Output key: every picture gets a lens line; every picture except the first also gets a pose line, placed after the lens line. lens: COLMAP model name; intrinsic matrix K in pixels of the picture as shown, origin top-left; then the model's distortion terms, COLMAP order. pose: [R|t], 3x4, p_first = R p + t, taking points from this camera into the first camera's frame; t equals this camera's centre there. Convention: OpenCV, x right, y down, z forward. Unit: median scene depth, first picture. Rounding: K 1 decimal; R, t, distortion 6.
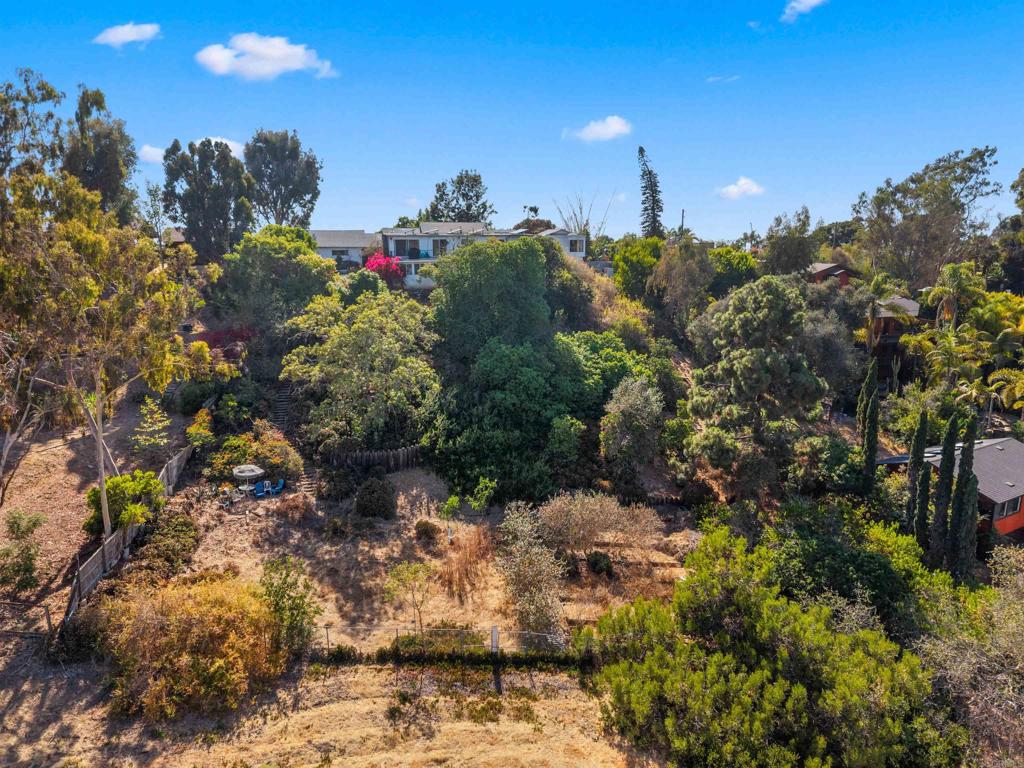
lens RADIAL K [[689.1, 0, 512.0], [0, 689.1, 384.0], [0, 0, 1]] dist [0.028233, -0.025618]
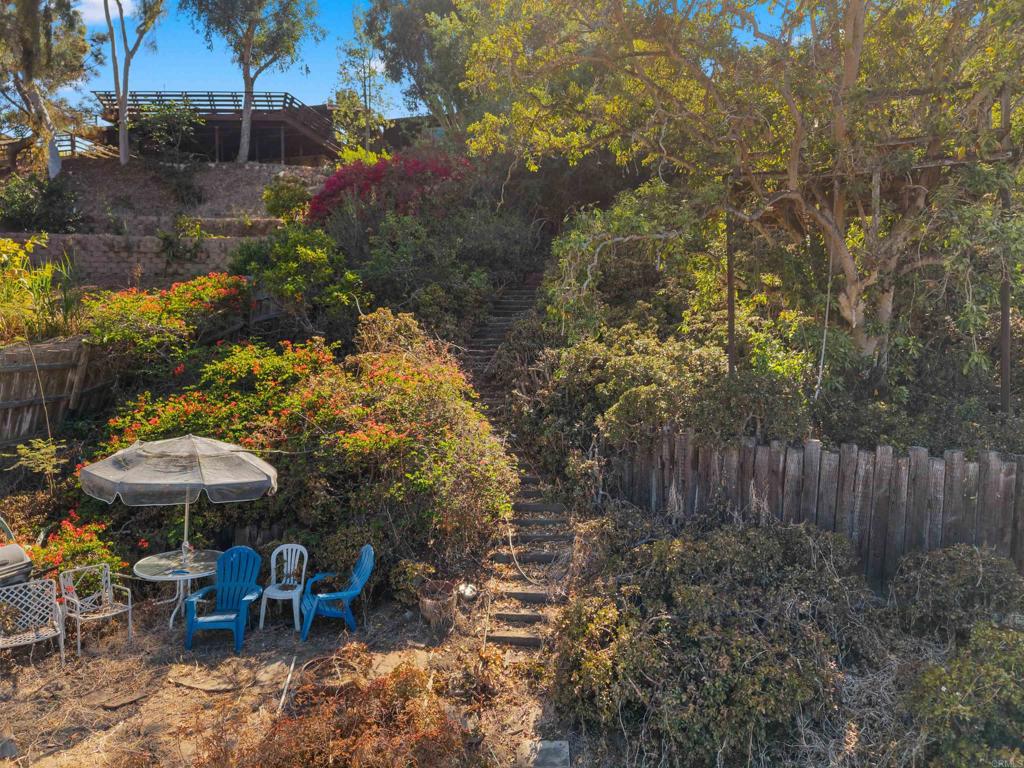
lens RADIAL K [[689.1, 0, 512.0], [0, 689.1, 384.0], [0, 0, 1]] dist [0.028233, -0.025618]
pose [[0.904960, 0.022515, -0.424900, -0.220123], [-0.091081, 0.985703, -0.141756, 0.114223], [0.415634, 0.166984, 0.894072, 0.818795]]
